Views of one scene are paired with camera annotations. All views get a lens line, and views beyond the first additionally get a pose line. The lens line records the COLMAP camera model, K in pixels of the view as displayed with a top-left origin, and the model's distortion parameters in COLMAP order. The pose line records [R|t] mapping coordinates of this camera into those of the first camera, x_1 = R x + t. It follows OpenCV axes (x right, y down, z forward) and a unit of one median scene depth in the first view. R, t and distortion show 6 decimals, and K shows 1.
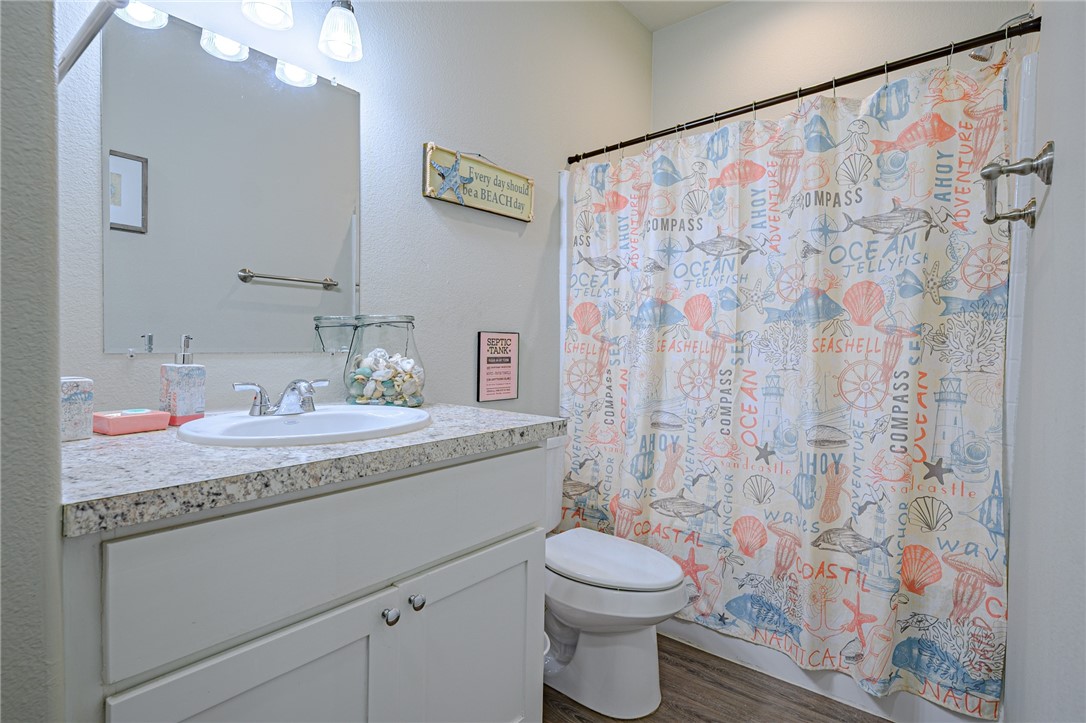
lens RADIAL K [[562.9, 0, 541.9], [0, 562.9, 345.2], [0, 0, 1]] dist [-0.001245, -0.000016]
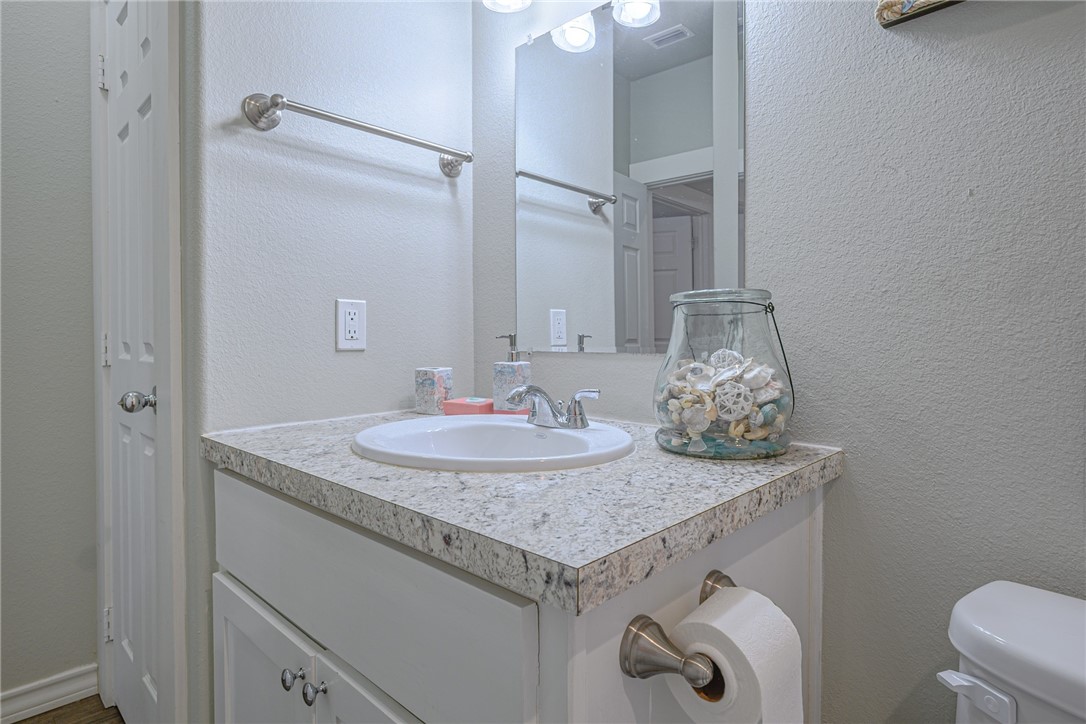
lens RADIAL K [[562.9, 0, 541.9], [0, 562.9, 345.7], [0, 0, 1]] dist [-0.001245, -0.000016]
pose [[-0.087111, 0.004518, -0.996188, 0.419283], [0.005004, 0.999979, 0.004097, -0.003973], [0.996186, -0.004628, -0.087132, 1.110860]]
